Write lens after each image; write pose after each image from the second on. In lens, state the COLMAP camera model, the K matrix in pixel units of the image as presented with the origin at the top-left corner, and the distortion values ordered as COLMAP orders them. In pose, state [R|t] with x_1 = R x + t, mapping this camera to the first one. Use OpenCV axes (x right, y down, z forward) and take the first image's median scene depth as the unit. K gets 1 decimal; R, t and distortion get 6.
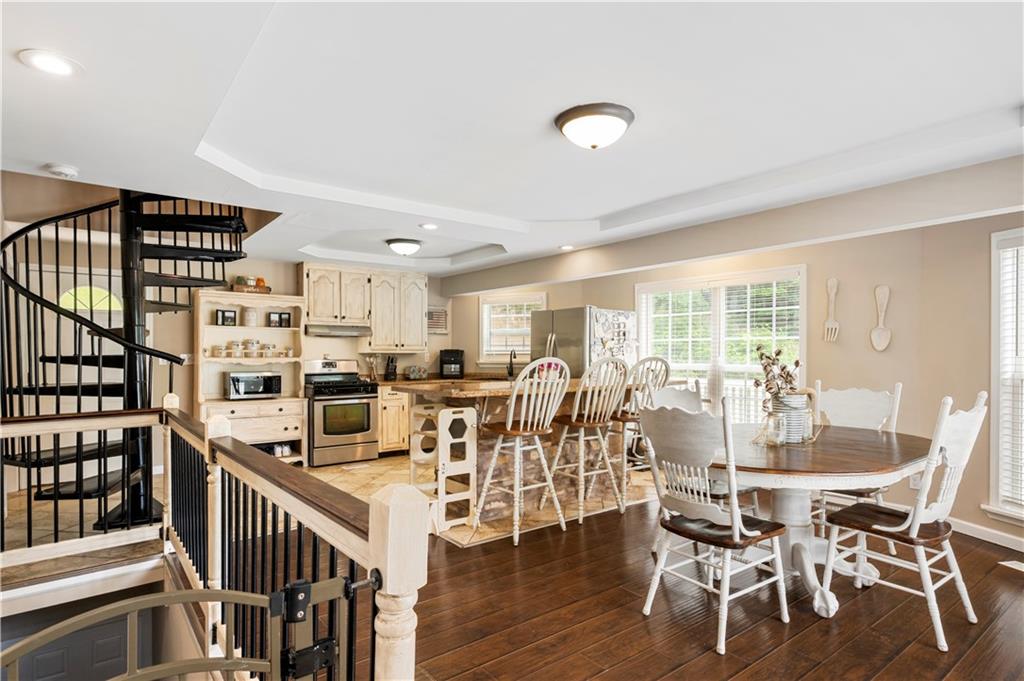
lens RADIAL K [[553.8, 0, 513.3], [0, 553.8, 359.9], [0, 0, 1]] dist [-0.099949, 0.000101]
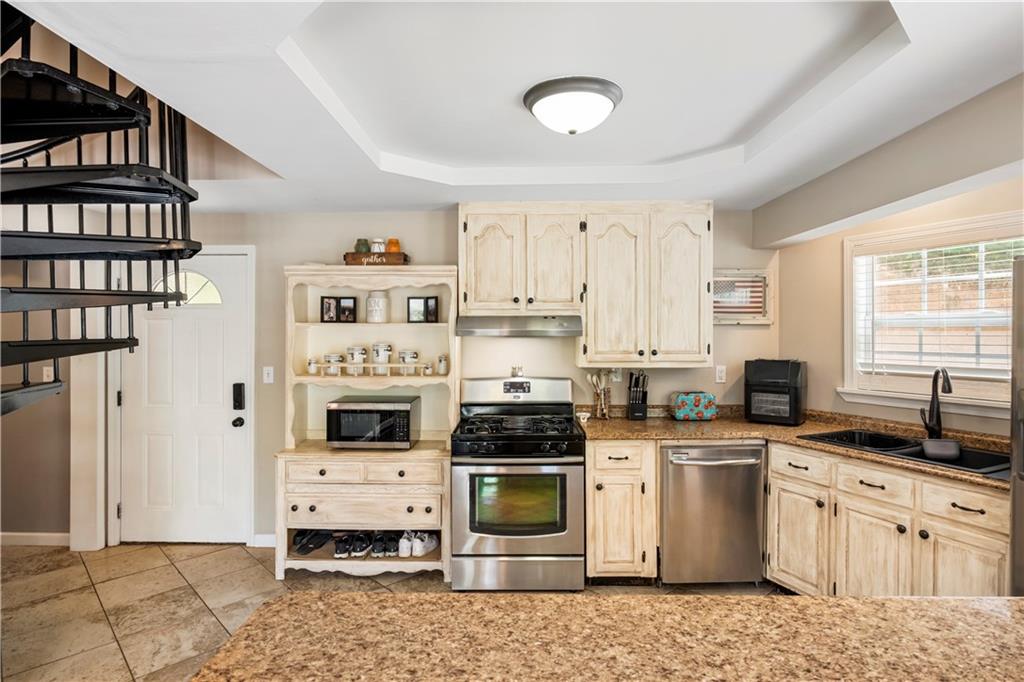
lens RADIAL K [[546.9, 0, 512.3], [0, 546.9, 328.9], [0, 0, 1]] dist [-0.003321, 0.000283]
pose [[0.776867, -0.003828, -0.629652, 0.007301], [-0.001666, 0.999966, -0.008134, -0.045482], [0.629662, 0.007368, 0.776834, 0.572672]]
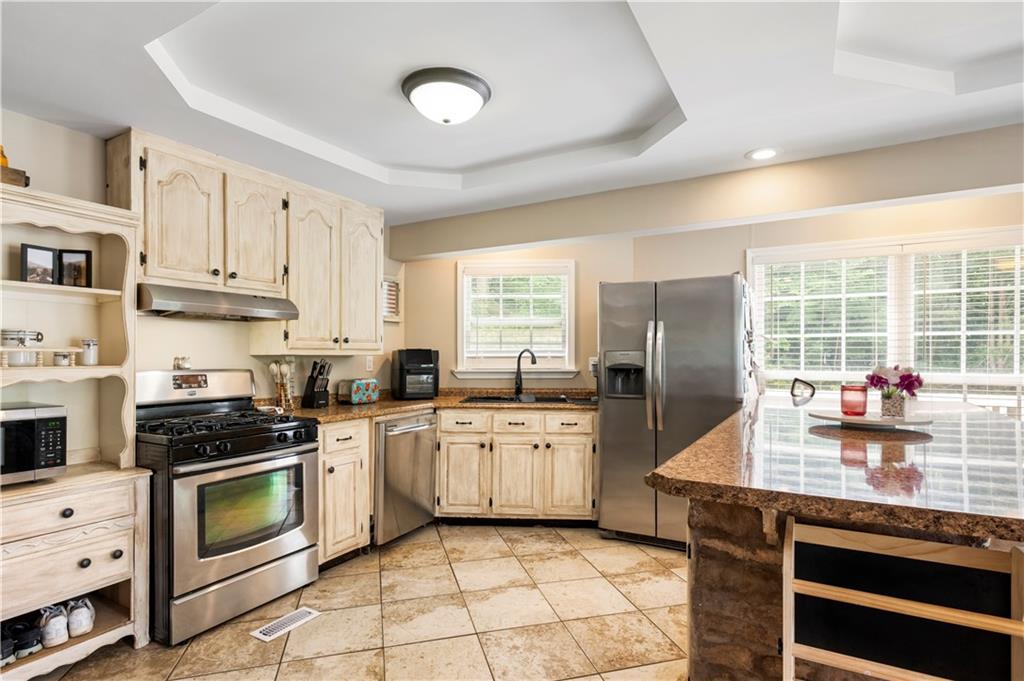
lens RADIAL K [[529.3, 0, 508.8], [0, 529.3, 356.2], [0, 0, 1]] dist [0.000165, -0.000131]
pose [[0.925596, -0.000075, 0.378514, -0.261011], [0.003725, 0.999953, -0.008911, -0.006736], [-0.378495, 0.009658, 0.925553, 0.507167]]
